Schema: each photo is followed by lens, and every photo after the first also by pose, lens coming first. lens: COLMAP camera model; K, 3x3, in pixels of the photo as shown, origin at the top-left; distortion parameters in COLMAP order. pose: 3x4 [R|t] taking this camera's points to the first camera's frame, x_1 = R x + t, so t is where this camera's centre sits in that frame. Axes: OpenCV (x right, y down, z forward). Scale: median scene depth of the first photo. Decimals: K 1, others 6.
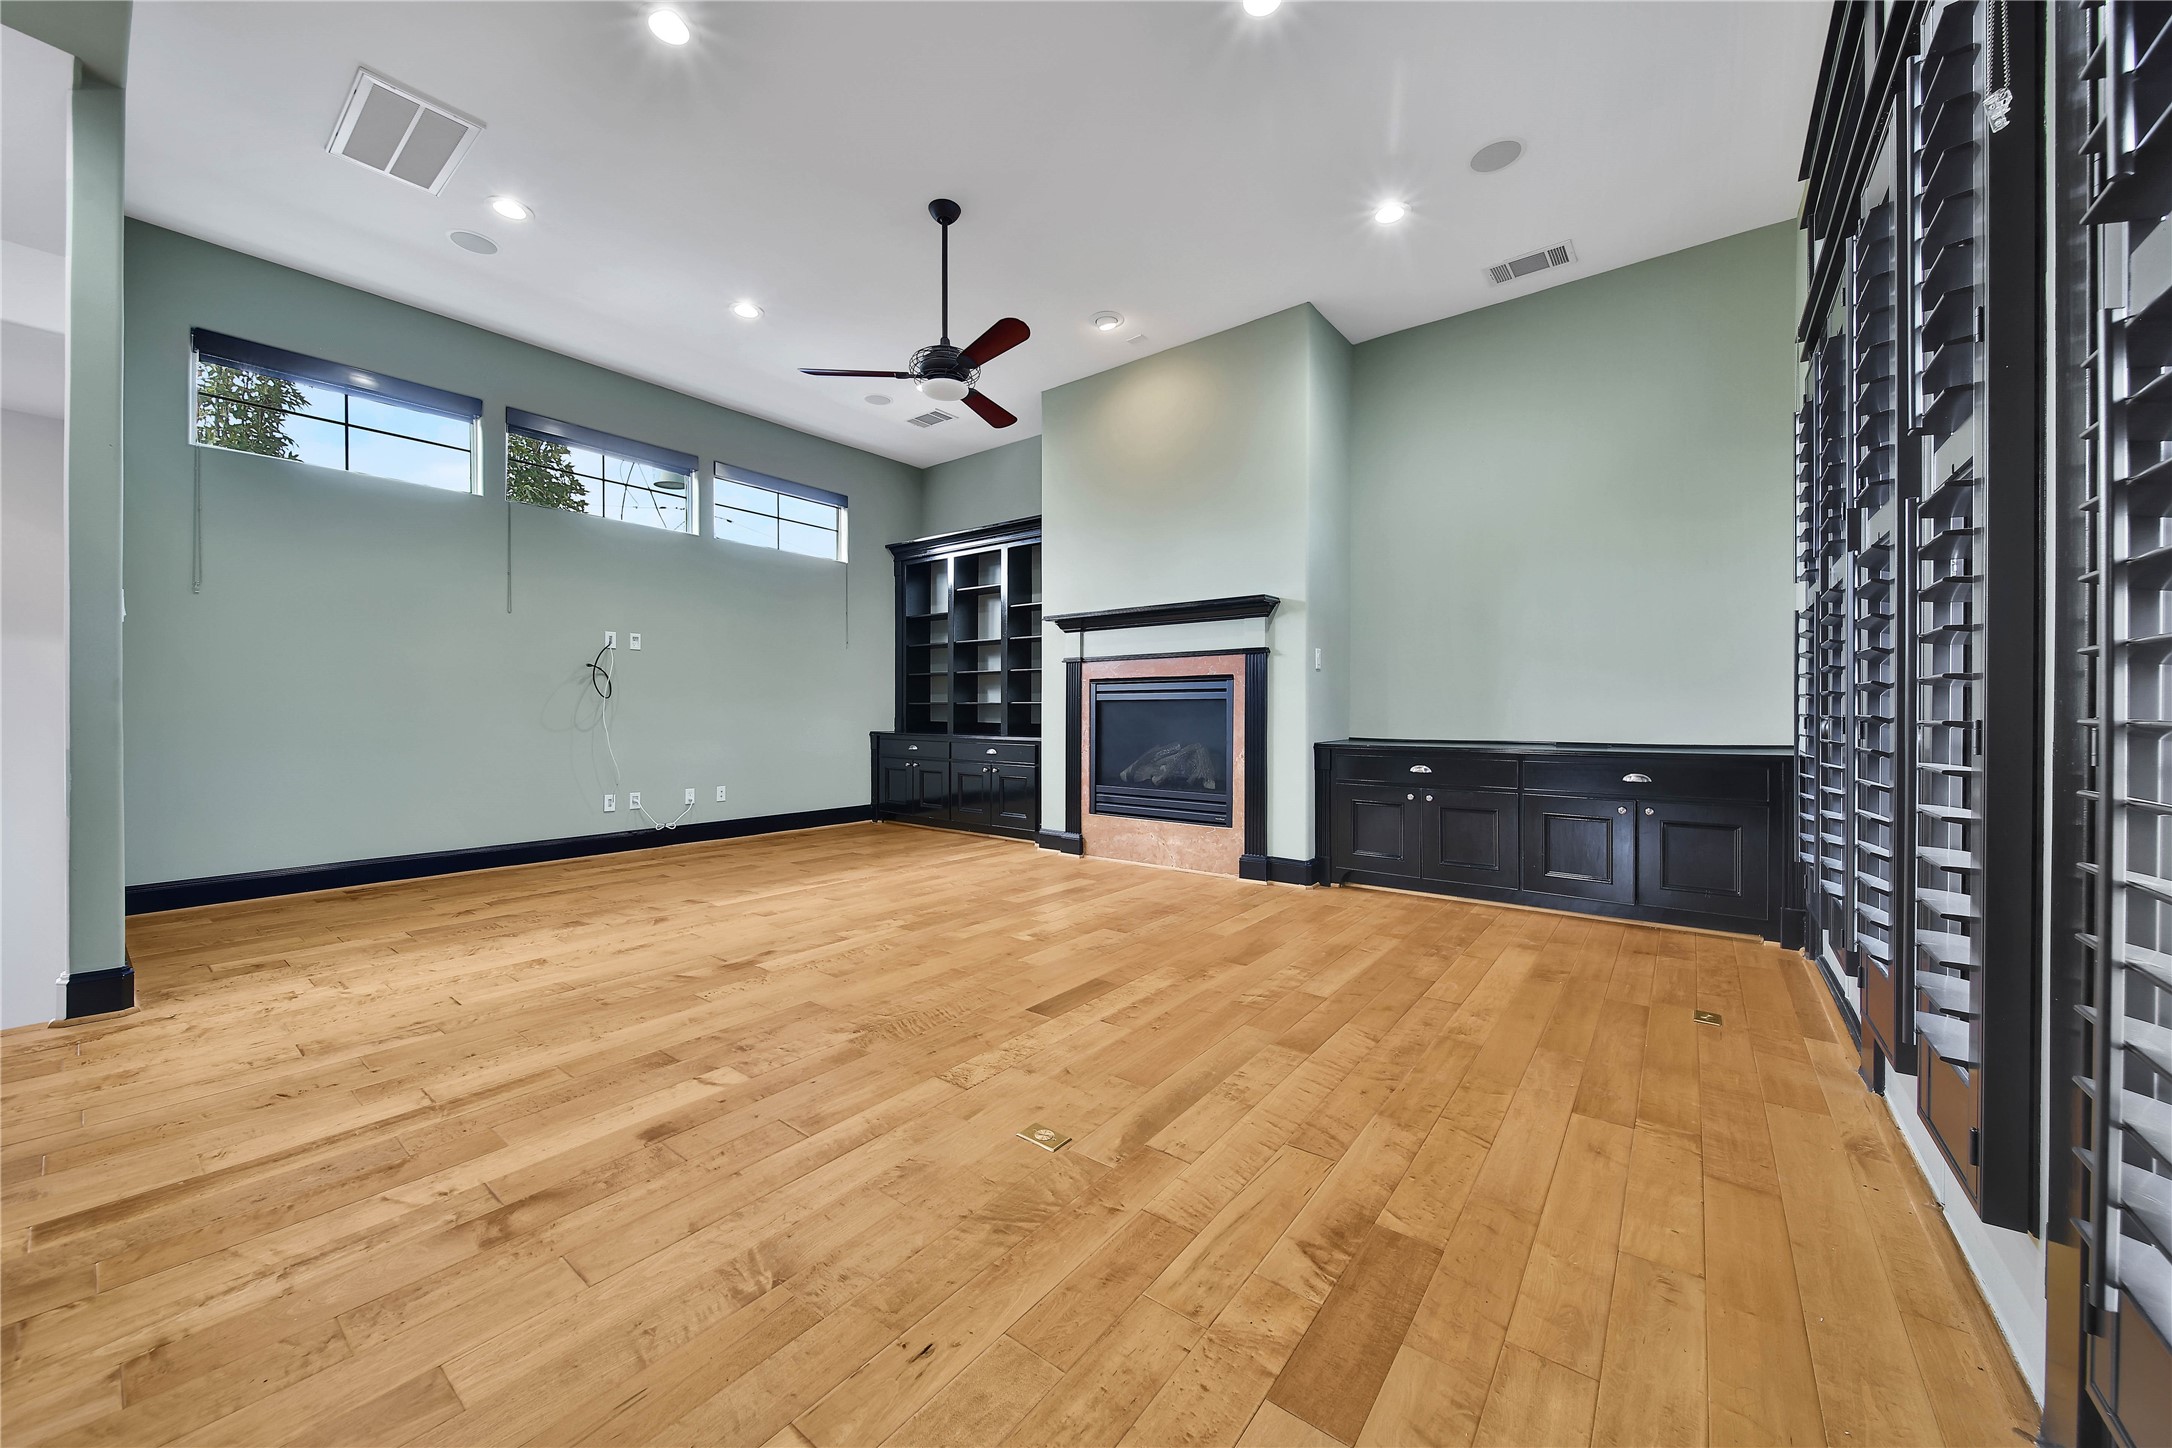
lens RADIAL K [[780.6, 0, 1064.6], [0, 780.6, 716.2], [0, 0, 1]] dist [-0.000528, -0.000203]
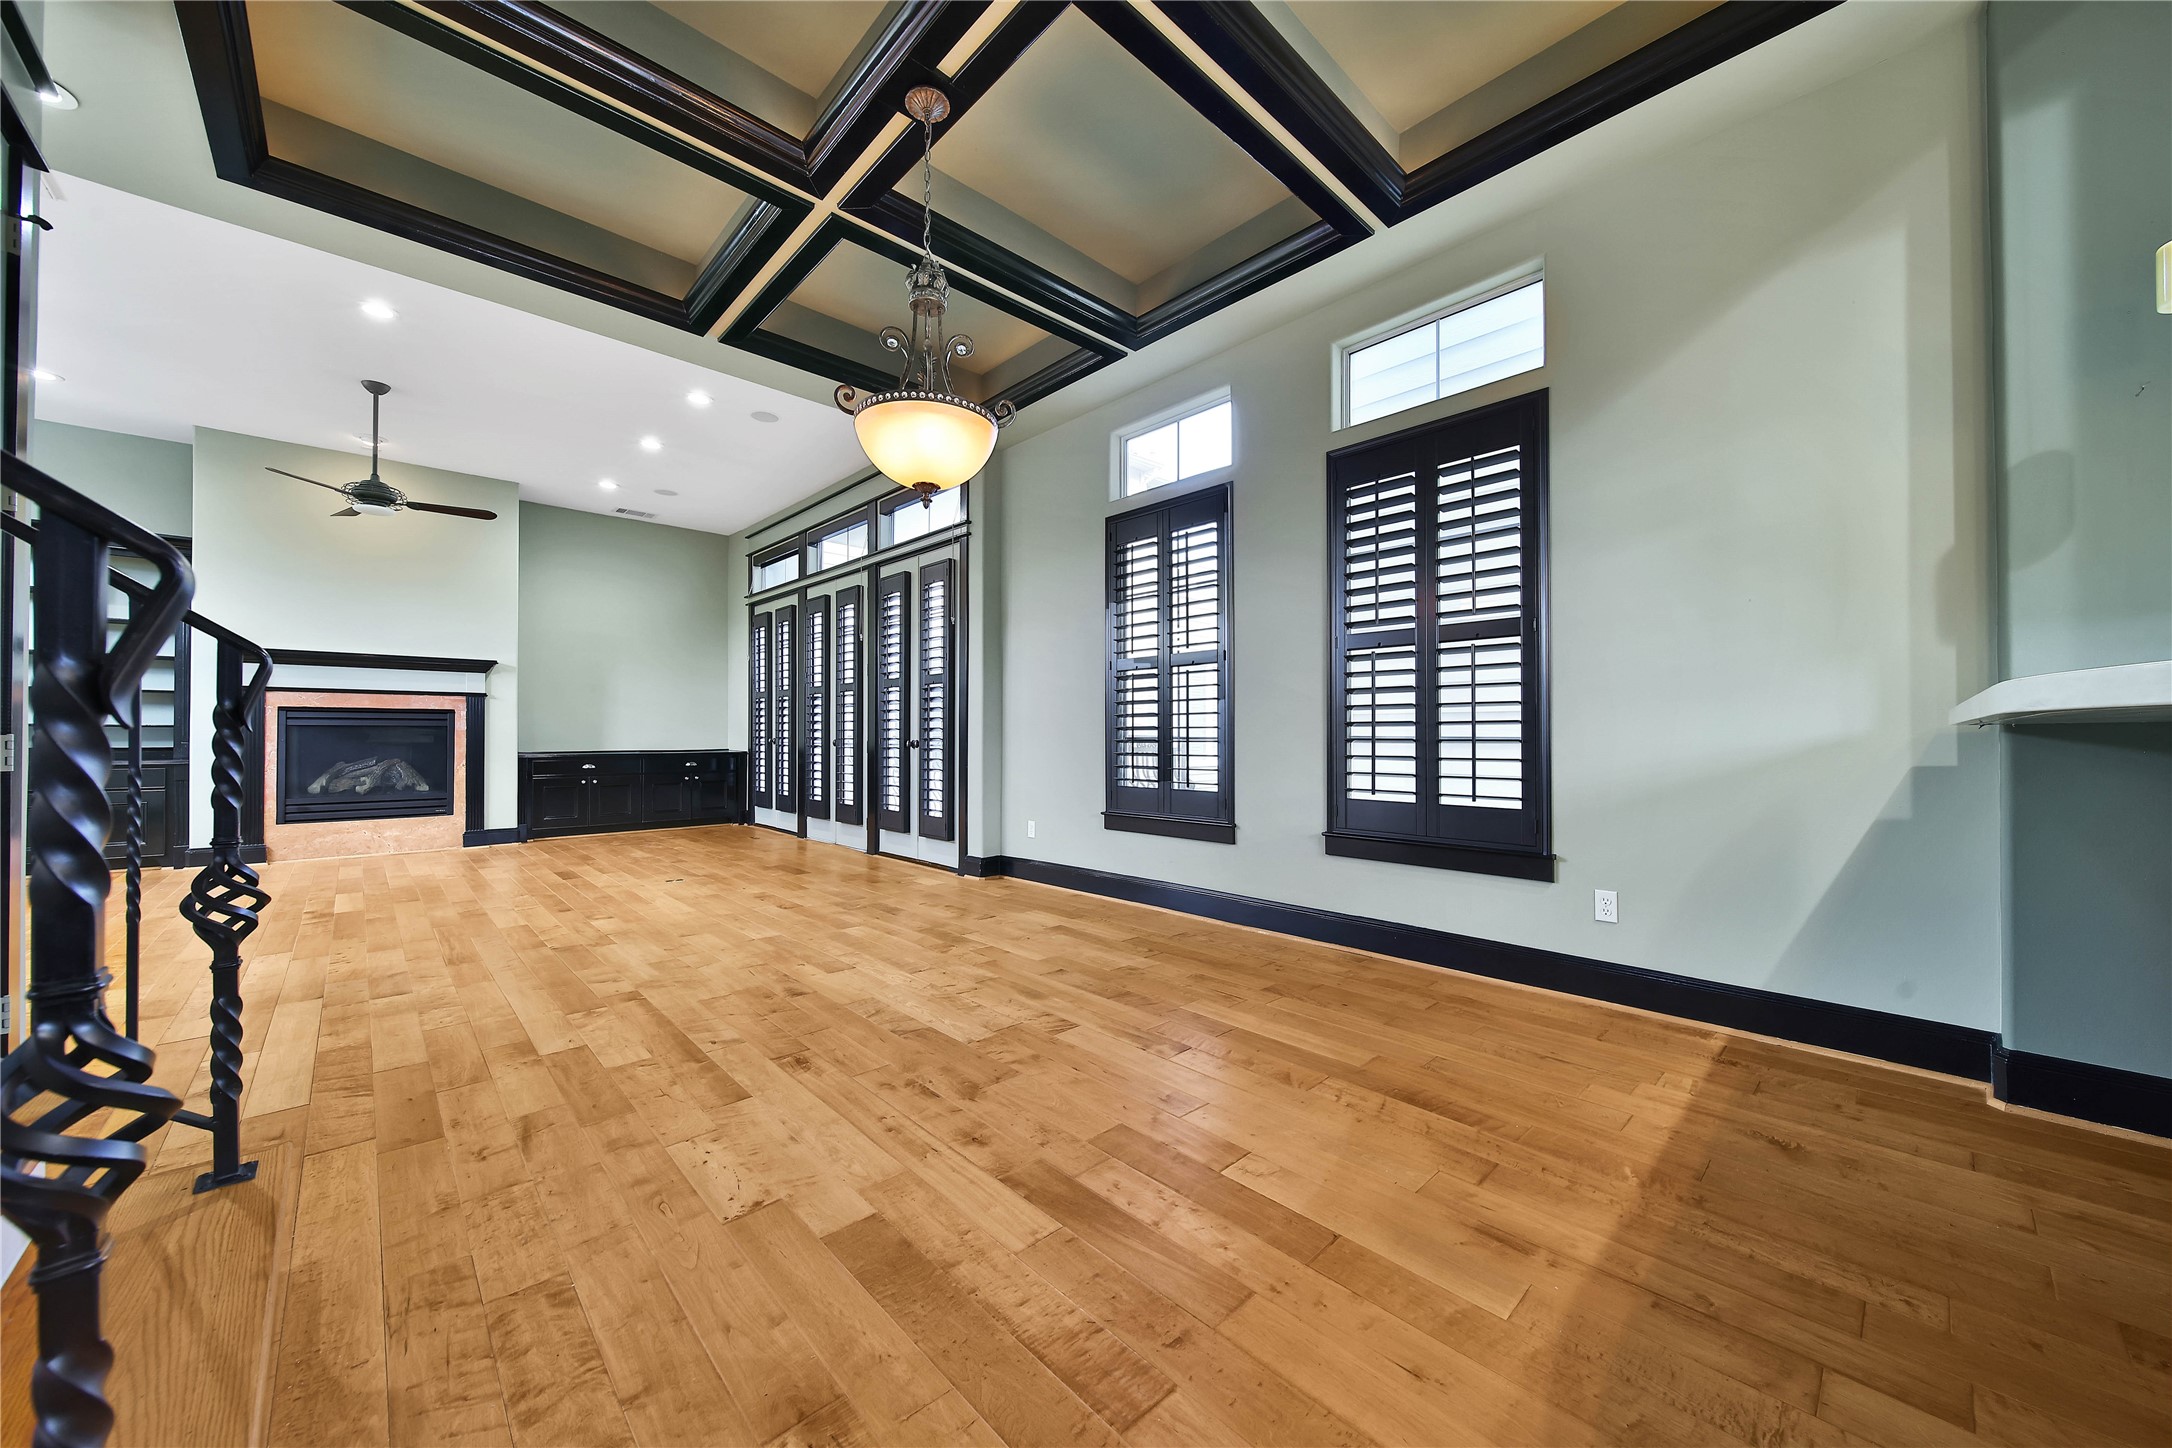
lens RADIAL K [[780.6, 0, 1084.1], [0, 780.6, 728.5], [0, 0, 1]] dist [-0.000528, -0.000203]
pose [[0.151235, 0.010133, 0.988446, -1.055043], [0.002285, 0.999941, -0.010601, 0.000203], [-0.988495, 0.003862, 0.151203, -0.387537]]
